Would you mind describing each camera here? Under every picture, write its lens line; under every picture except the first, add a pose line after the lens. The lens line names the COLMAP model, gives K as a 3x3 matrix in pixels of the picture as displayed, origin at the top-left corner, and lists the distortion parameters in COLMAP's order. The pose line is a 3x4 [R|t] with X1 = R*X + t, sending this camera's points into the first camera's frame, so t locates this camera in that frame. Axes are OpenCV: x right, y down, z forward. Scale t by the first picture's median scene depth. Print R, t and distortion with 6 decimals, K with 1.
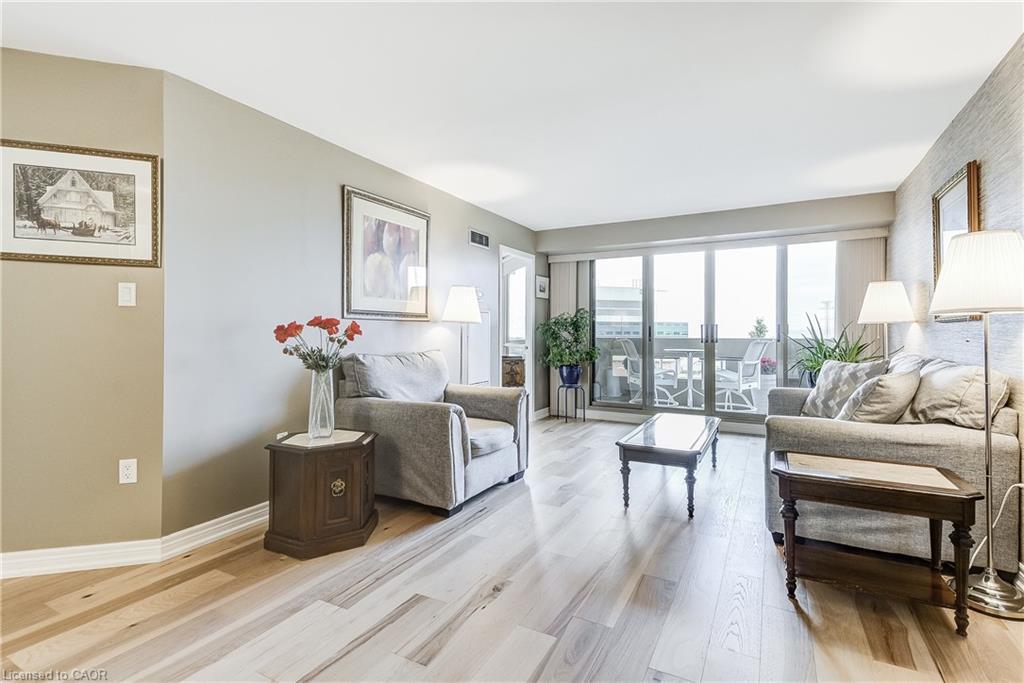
lens RADIAL K [[478.5, 0, 522.0], [0, 478.5, 334.5], [0, 0, 1]] dist [0.021536, -0.000617]
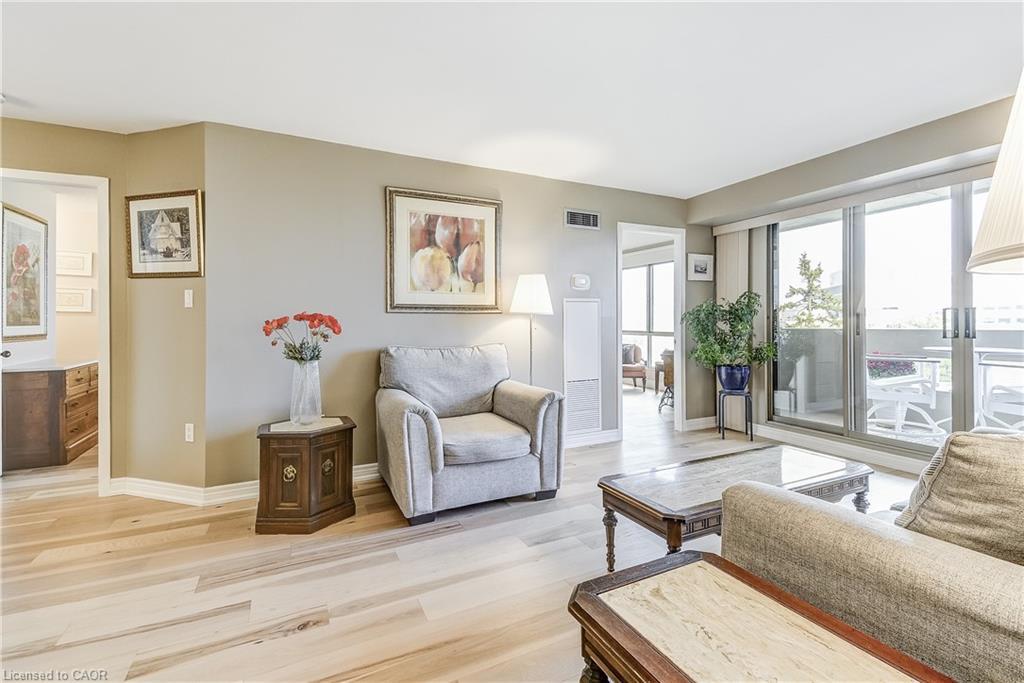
lens RADIAL K [[465.2, 0, 516.0], [0, 465.2, 327.2], [0, 0, 1]] dist [0.054293, -0.028431]
pose [[0.815915, -0.003522, -0.578162, 0.446078], [0.005719, 0.999982, 0.001979, -0.001673], [0.578144, -0.004921, 0.815920, 0.315123]]
